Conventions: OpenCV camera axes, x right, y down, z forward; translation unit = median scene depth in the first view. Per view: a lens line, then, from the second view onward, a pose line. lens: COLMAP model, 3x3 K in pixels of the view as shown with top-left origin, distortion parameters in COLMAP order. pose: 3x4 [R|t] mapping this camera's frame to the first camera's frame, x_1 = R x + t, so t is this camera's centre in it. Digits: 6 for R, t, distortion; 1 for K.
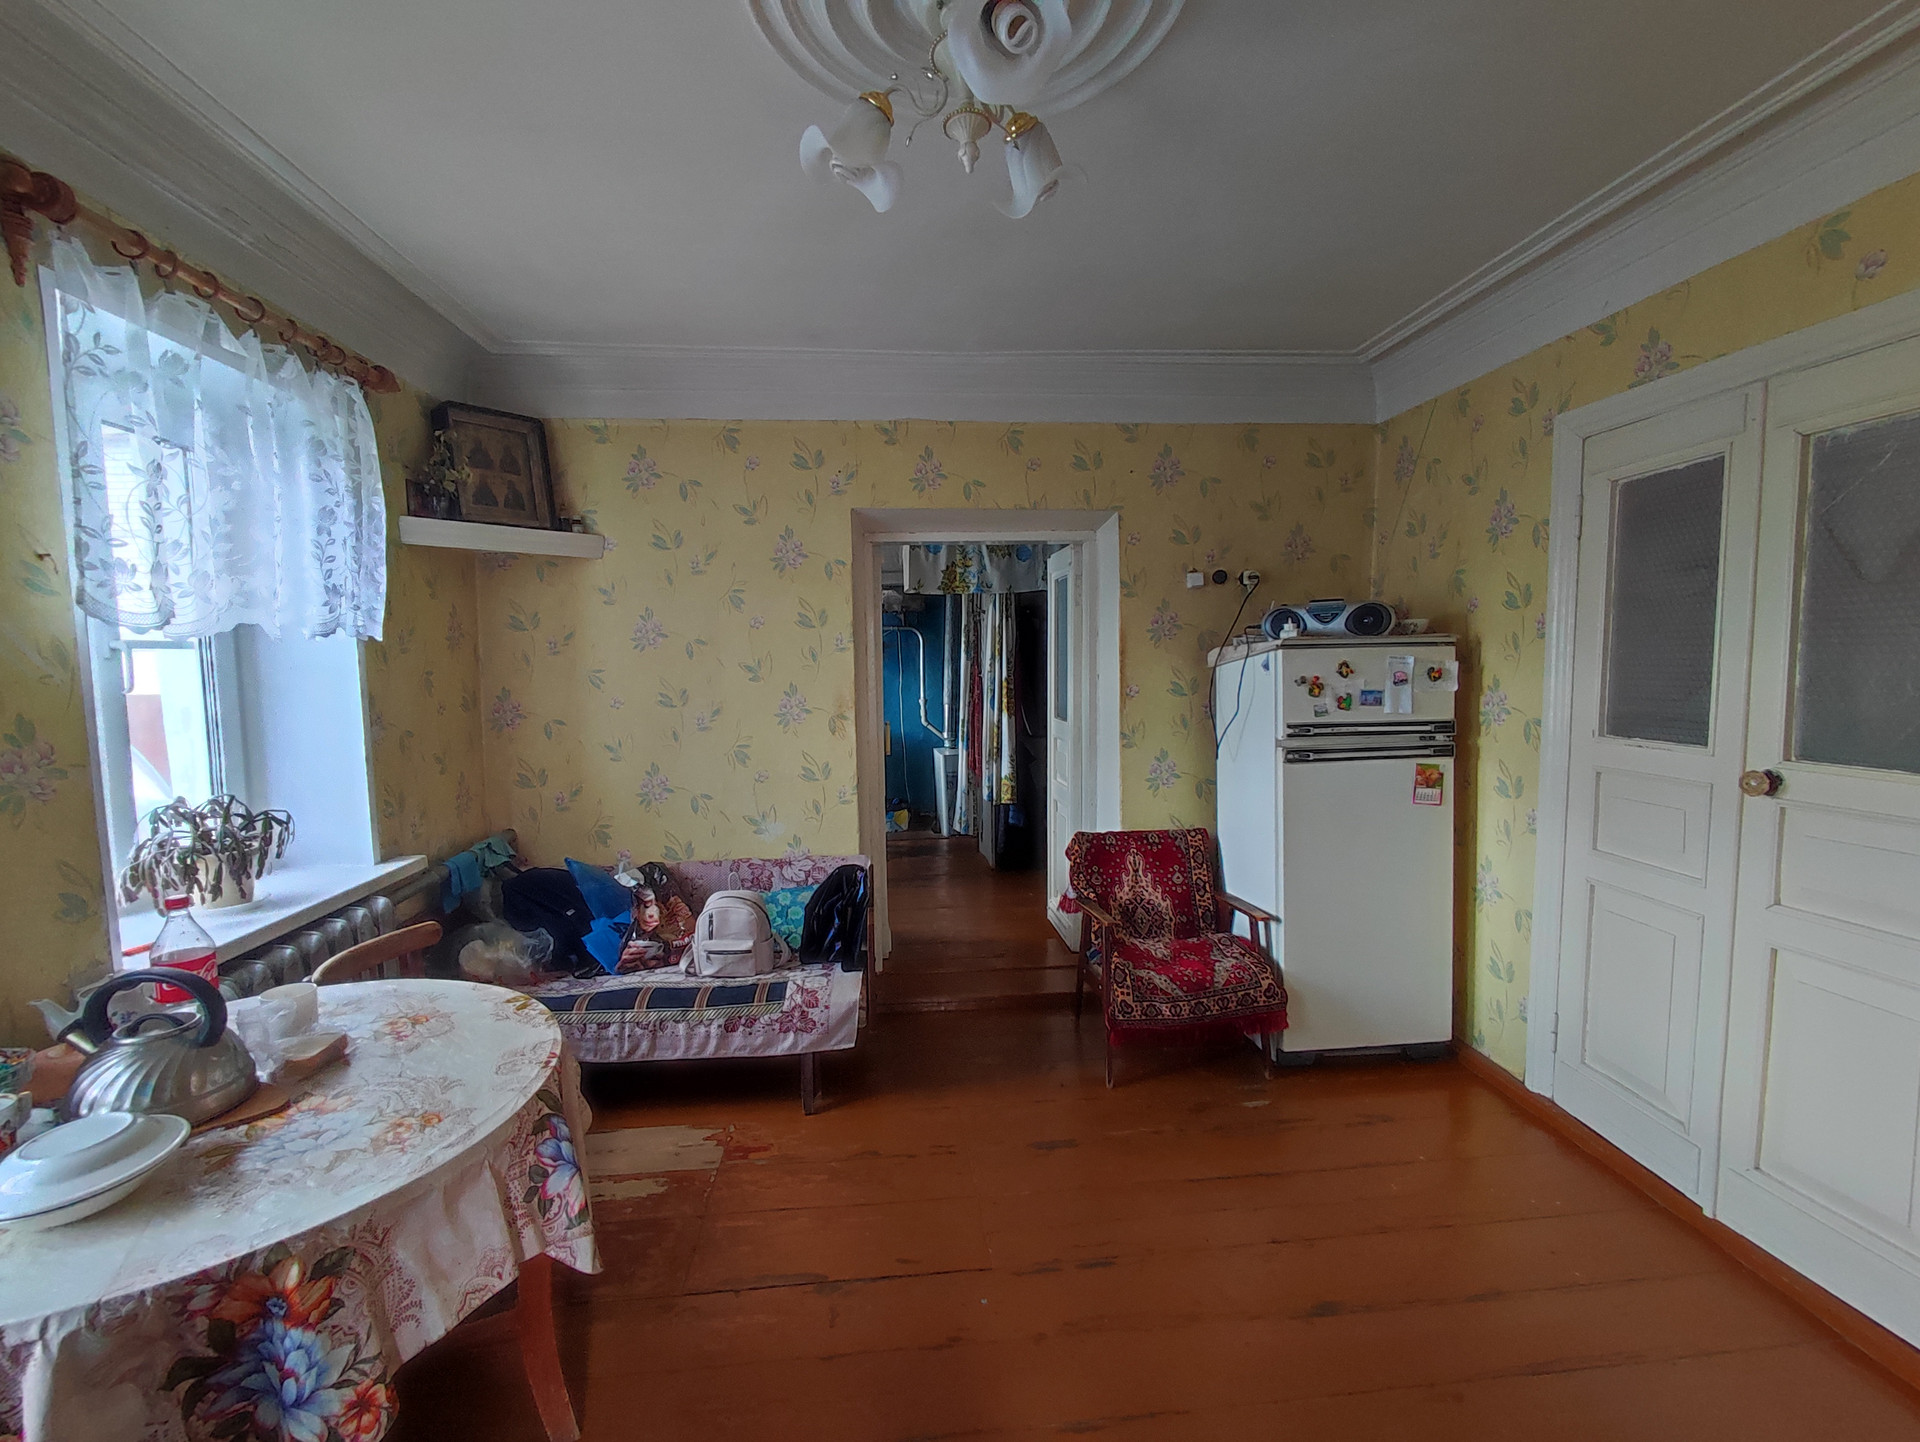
lens RADIAL K [[870.8, 0, 947.6], [0, 870.8, 725.9], [0, 0, 1]] dist [0.001469, -0.001767]
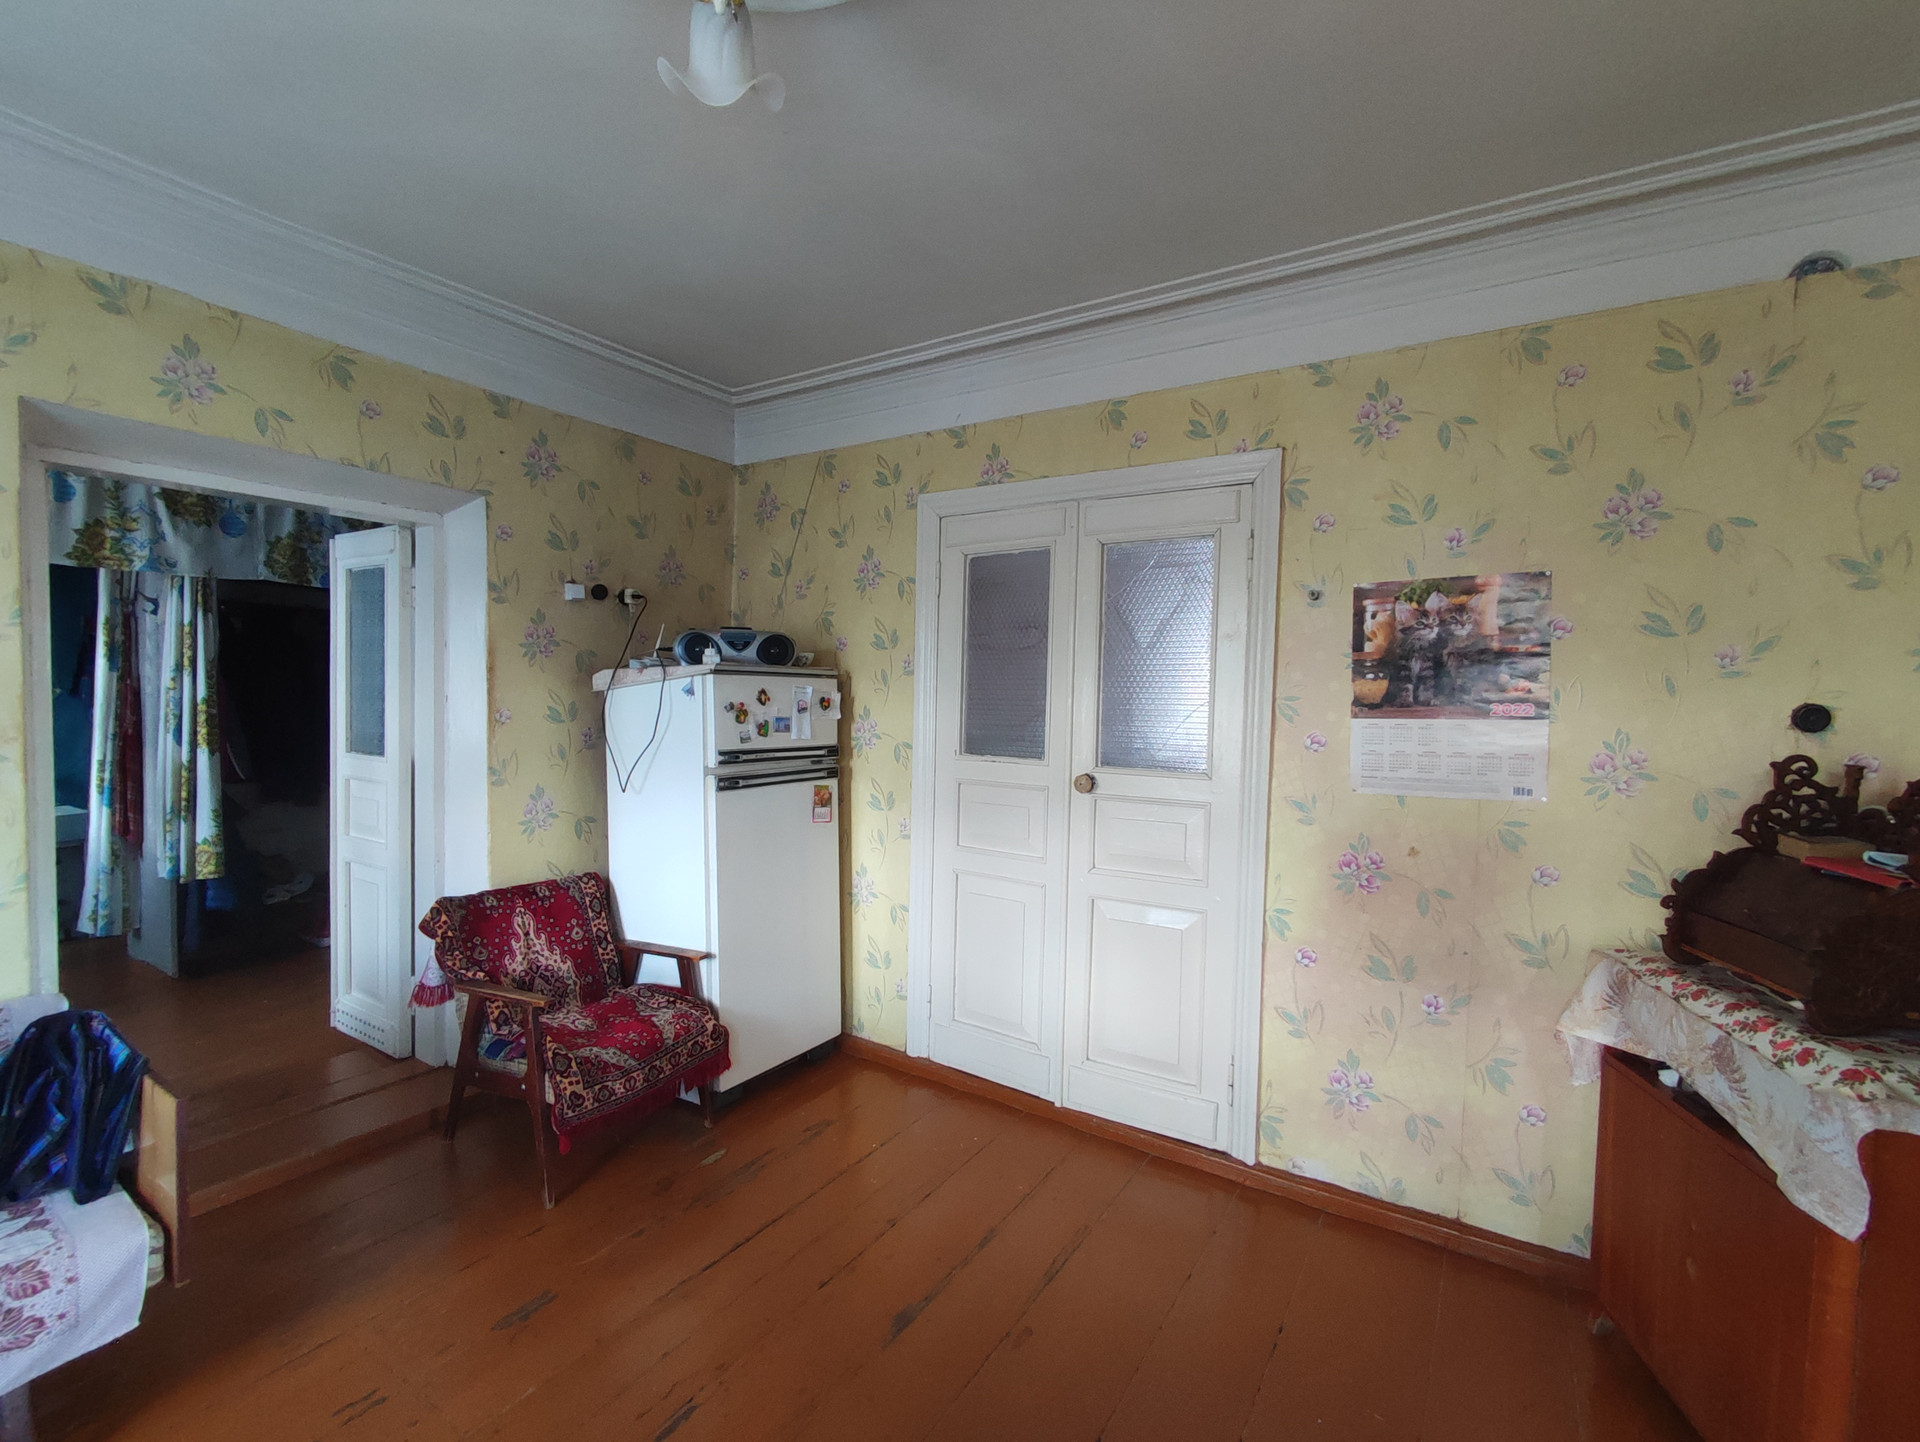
lens RADIAL K [[870.8, 0, 952.7], [0, 870.8, 728.7], [0, 0, 1]] dist [0.001469, -0.001767]
pose [[0.624079, 0.001090, 0.781360, -0.198741], [0.027171, 0.999364, -0.023096, 0.002394], [-0.780889, 0.035644, 0.623653, 0.183791]]
